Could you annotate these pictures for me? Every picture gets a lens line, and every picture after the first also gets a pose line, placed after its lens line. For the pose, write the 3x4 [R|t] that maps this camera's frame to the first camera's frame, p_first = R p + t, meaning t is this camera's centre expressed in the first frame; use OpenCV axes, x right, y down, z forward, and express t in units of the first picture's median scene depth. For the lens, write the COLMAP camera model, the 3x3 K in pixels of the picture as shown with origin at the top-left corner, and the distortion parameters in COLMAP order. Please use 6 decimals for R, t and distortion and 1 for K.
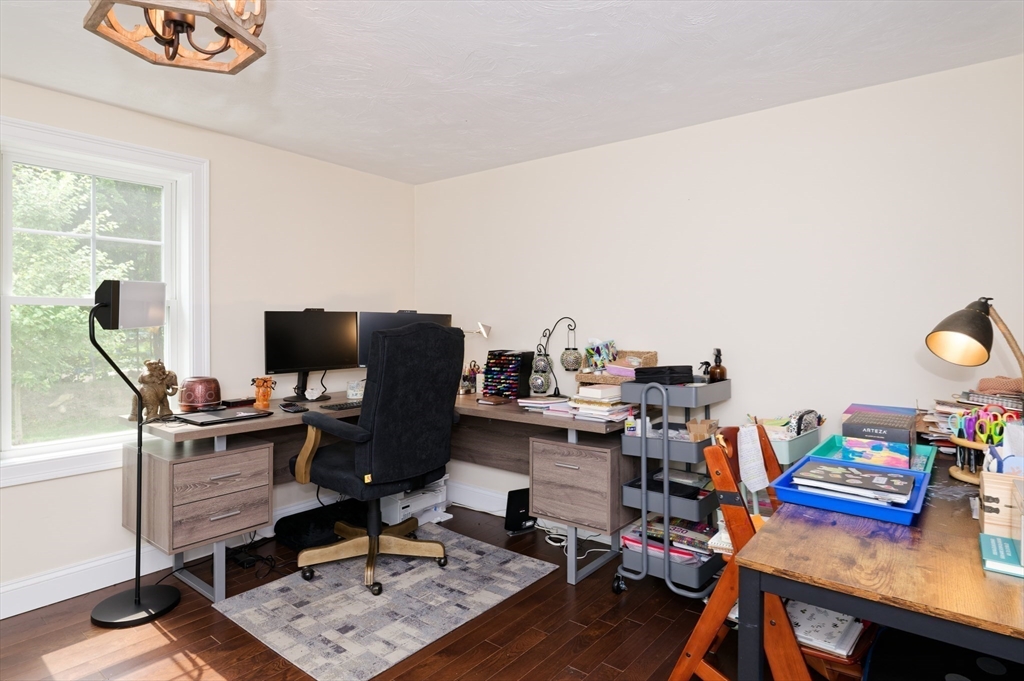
lens RADIAL K [[567.2, 0, 512.1], [0, 567.2, 312.9], [0, 0, 1]] dist [0.002308, -0.000626]
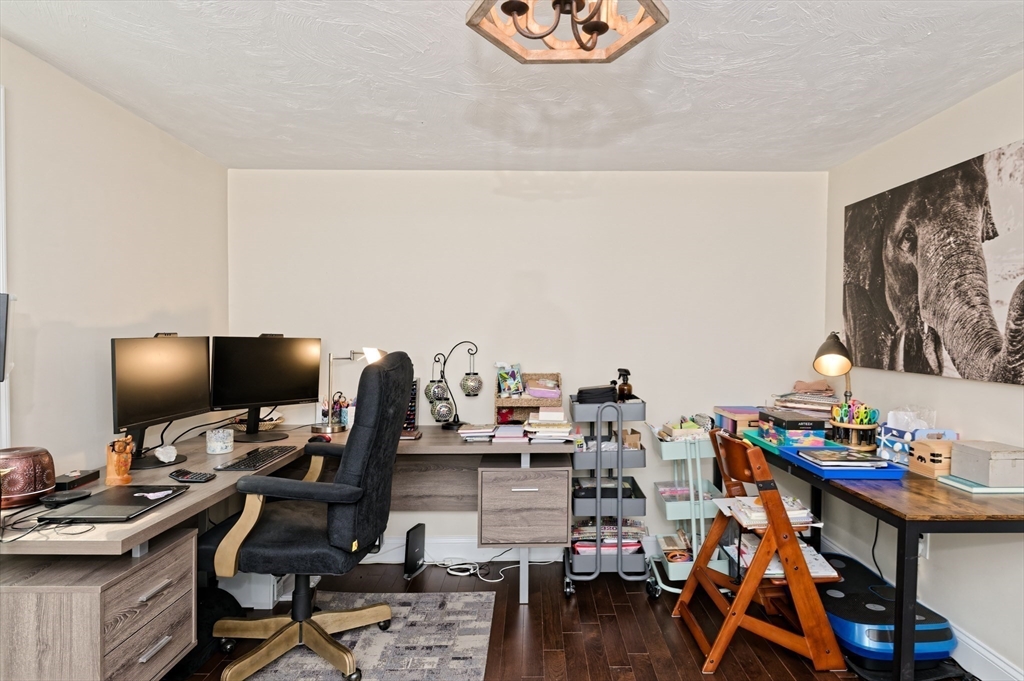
lens RADIAL K [[595.7, 0, 512.0], [0, 595.7, 340.5], [0, 0, 1]] dist [0.002575, -0.000420]
pose [[0.774678, -0.010603, 0.632267, -0.605142], [-0.008406, 0.999598, 0.027062, -0.027458], [-0.632300, -0.026279, 0.774278, 0.196673]]
